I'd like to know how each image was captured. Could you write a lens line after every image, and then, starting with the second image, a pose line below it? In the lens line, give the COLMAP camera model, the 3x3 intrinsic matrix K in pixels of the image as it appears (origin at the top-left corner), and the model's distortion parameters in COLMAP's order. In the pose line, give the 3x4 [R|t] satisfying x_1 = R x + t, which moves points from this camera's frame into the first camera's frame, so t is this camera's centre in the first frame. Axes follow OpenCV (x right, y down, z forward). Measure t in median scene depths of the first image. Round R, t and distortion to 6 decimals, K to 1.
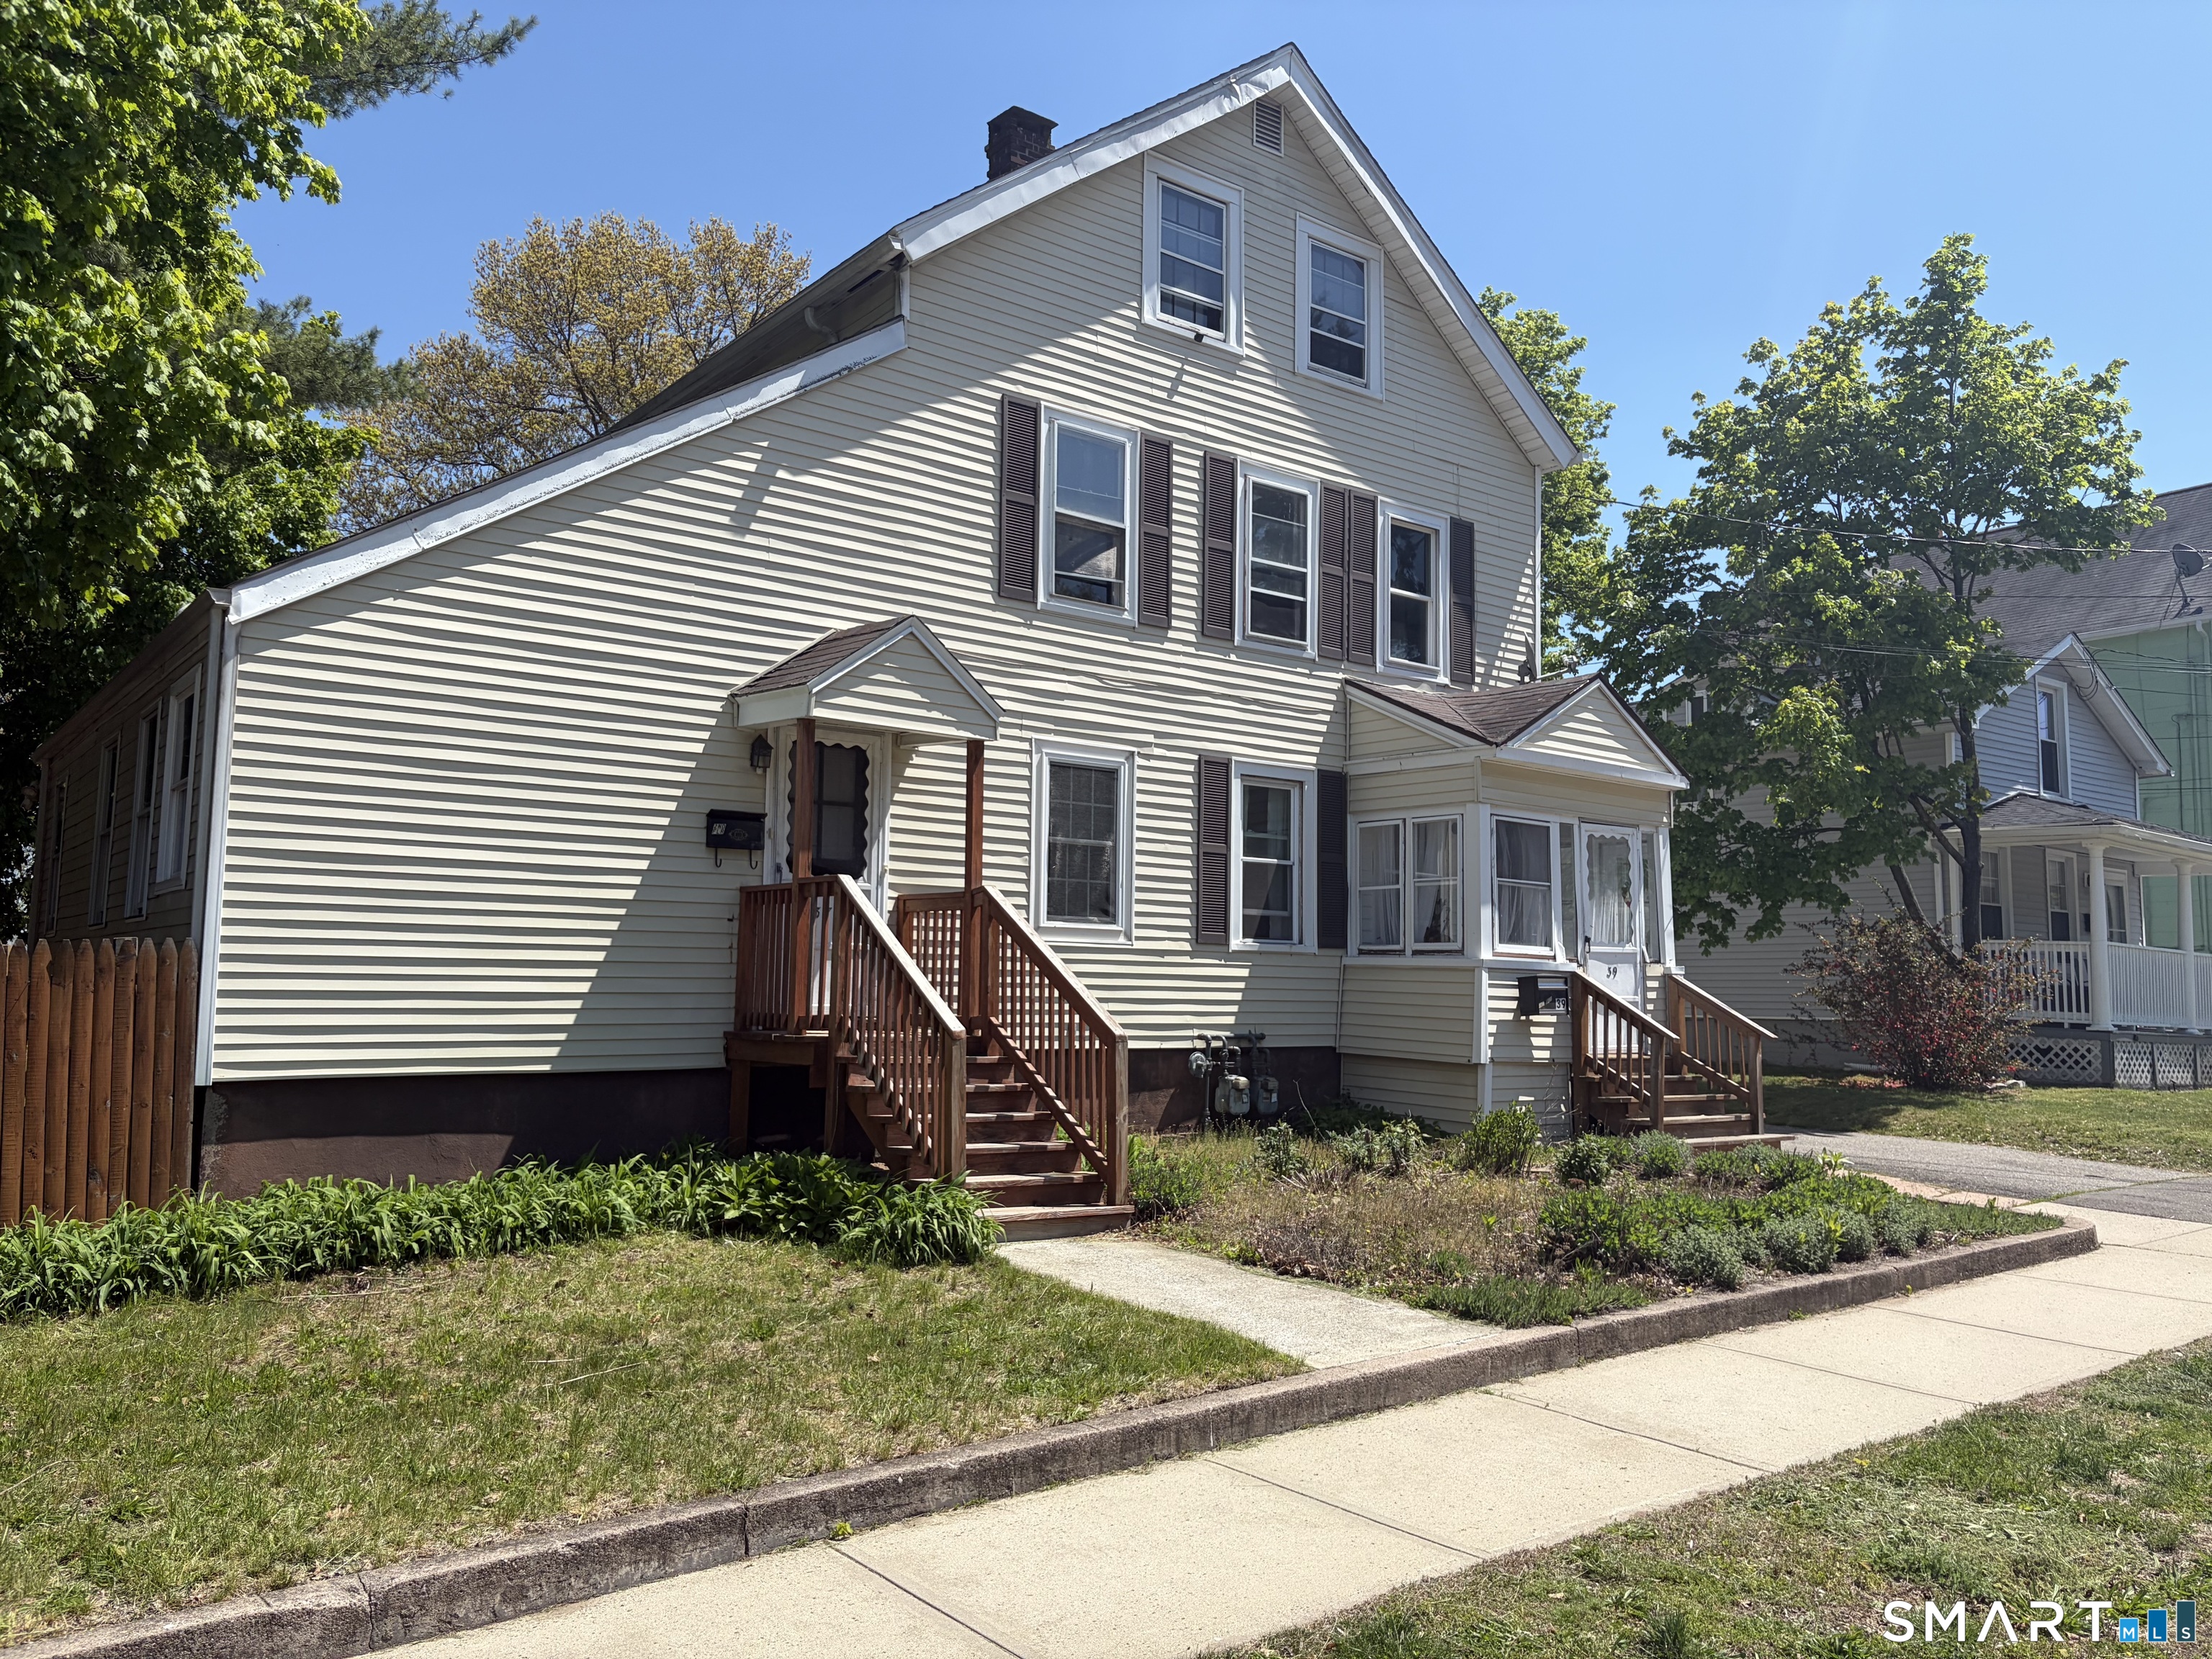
lens RADIAL K [[1680.2, 0, 1110.8], [0, 1680.2, 827.5], [0, 0, 1]] dist [0.043359, -0.038274]
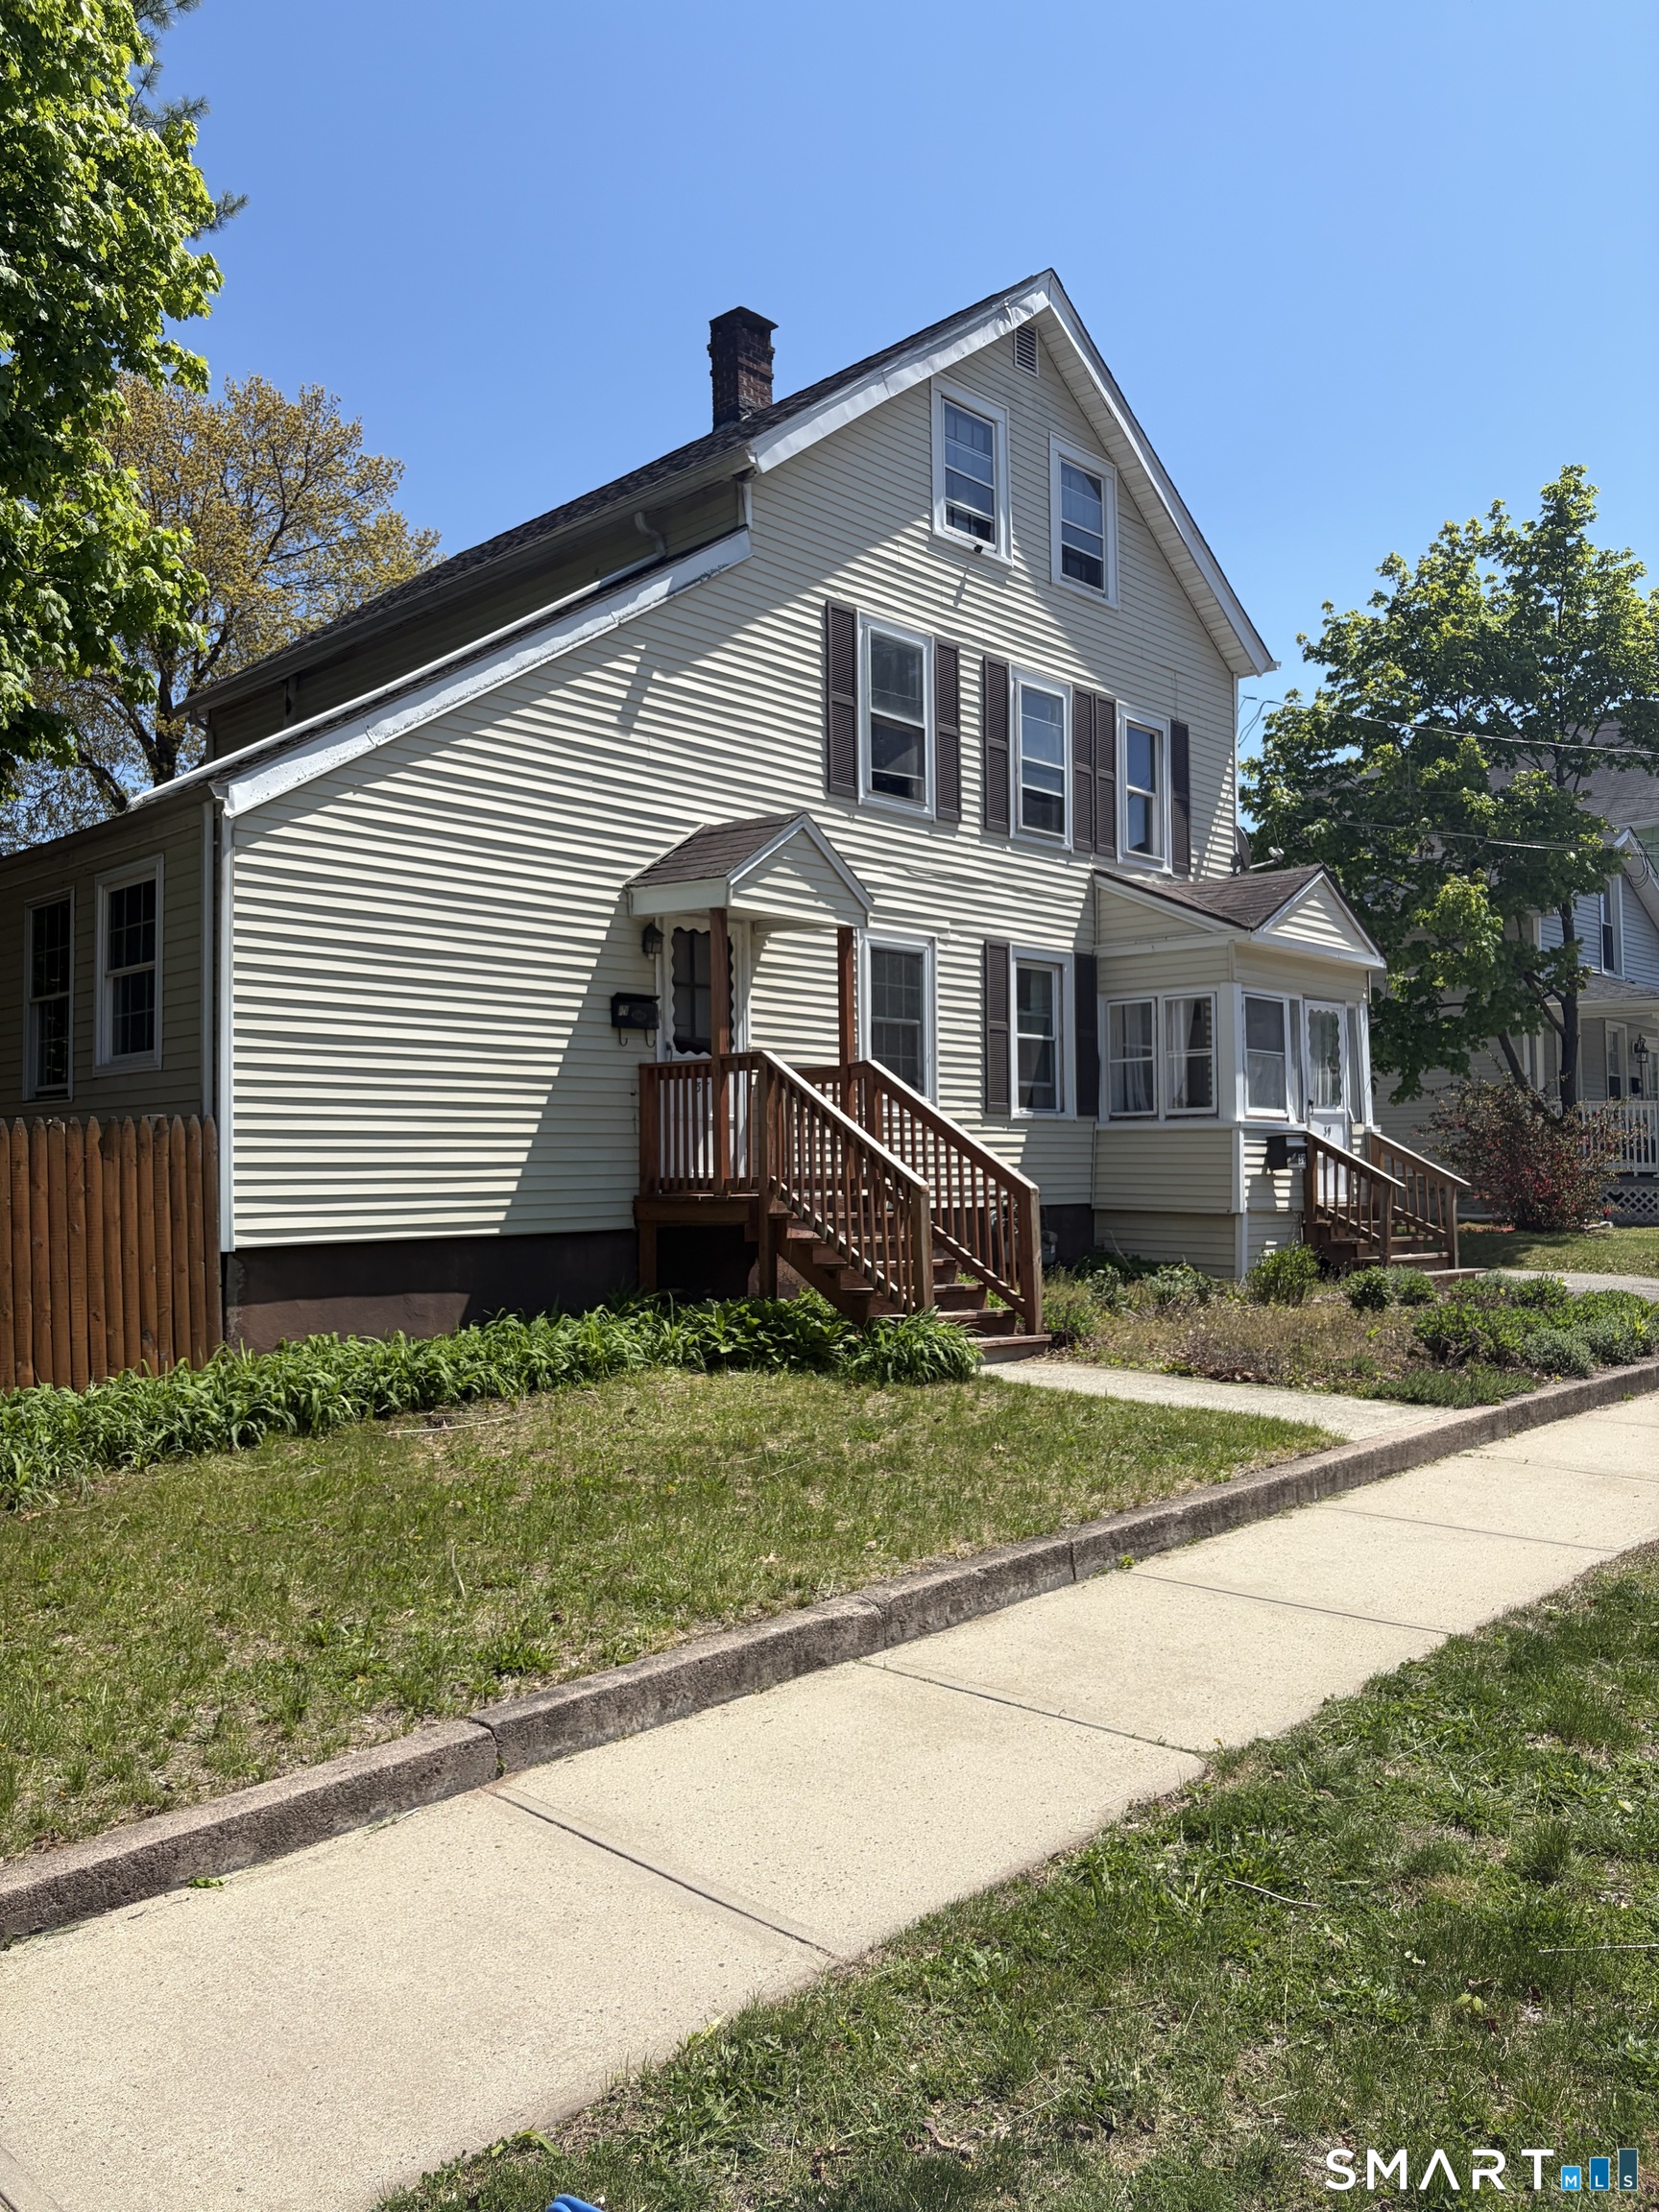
lens RADIAL K [[1680.2, 0, 822.5], [0, 1680.2, 1111.3], [0, 0, 1]] dist [0.043359, -0.038274]
pose [[0.989702, -0.017491, 0.142069, -0.237981], [0.009092, 0.998184, 0.059554, 0.002402], [-0.142853, -0.057649, 0.988064, -0.080069]]
